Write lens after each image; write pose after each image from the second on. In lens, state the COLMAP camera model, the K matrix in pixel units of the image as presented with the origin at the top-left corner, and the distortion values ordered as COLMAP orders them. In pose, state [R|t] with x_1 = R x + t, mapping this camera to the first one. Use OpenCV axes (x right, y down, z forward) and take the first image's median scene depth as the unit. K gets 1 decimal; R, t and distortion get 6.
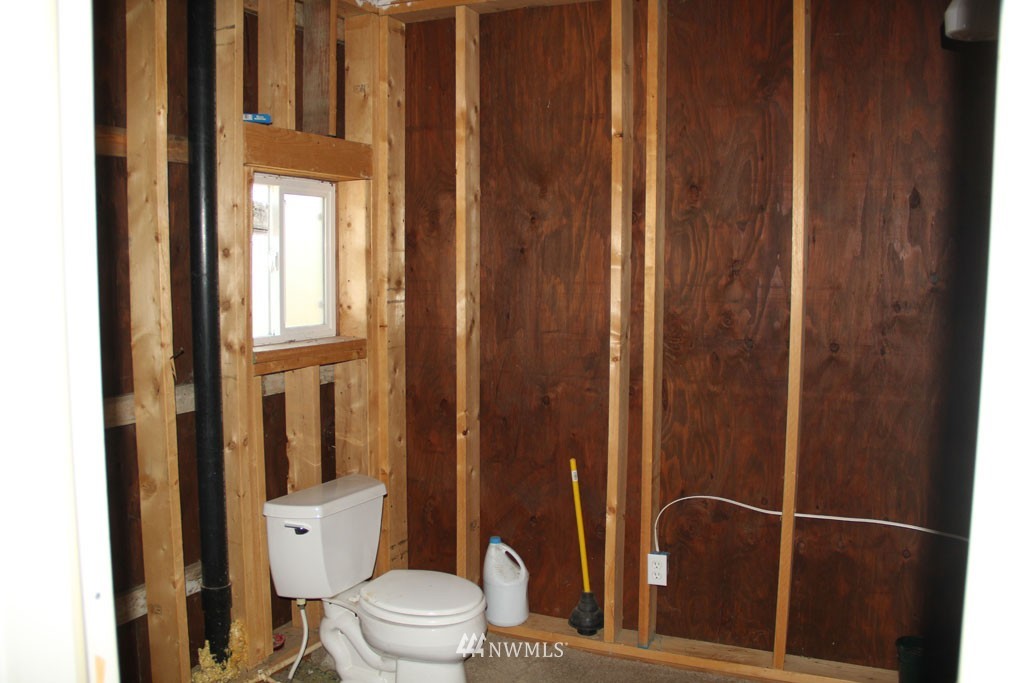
lens RADIAL K [[857.6, 0, 512.0], [0, 857.6, 341.5], [0, 0, 1]] dist [-0.176851, 0.145161]
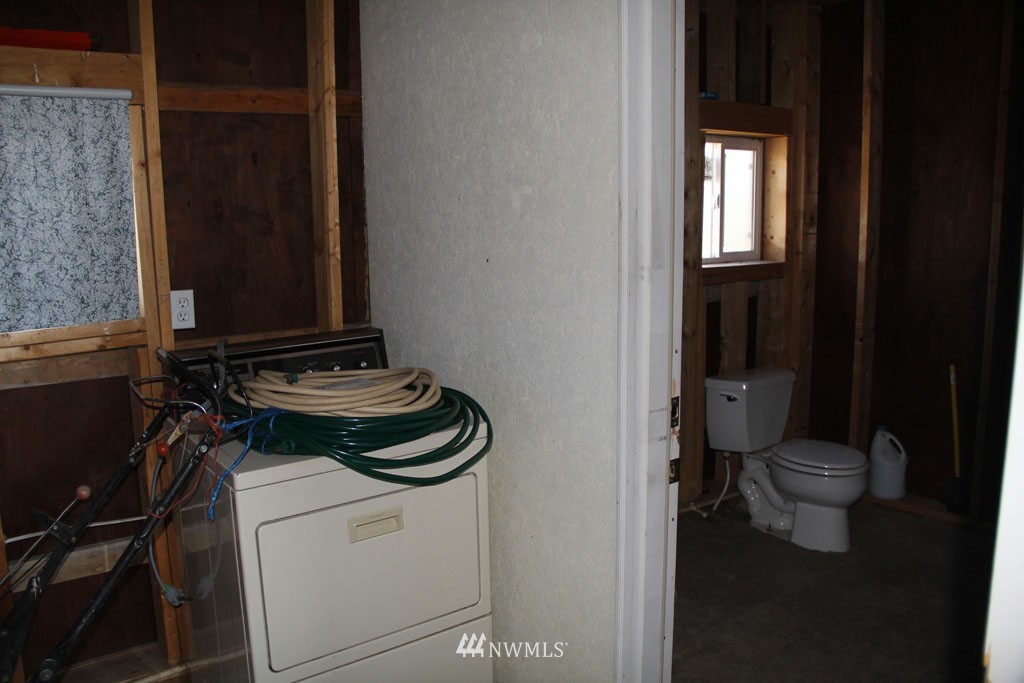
lens RADIAL K [[857.6, 0, 512.0], [0, 857.6, 341.5], [0, 0, 1]] dist [-0.176851, 0.145161]
pose [[0.895436, 0.054335, -0.441862, 0.027590], [-0.024237, 0.997002, 0.073484, 0.033363], [0.444530, -0.055091, 0.894068, -0.324911]]
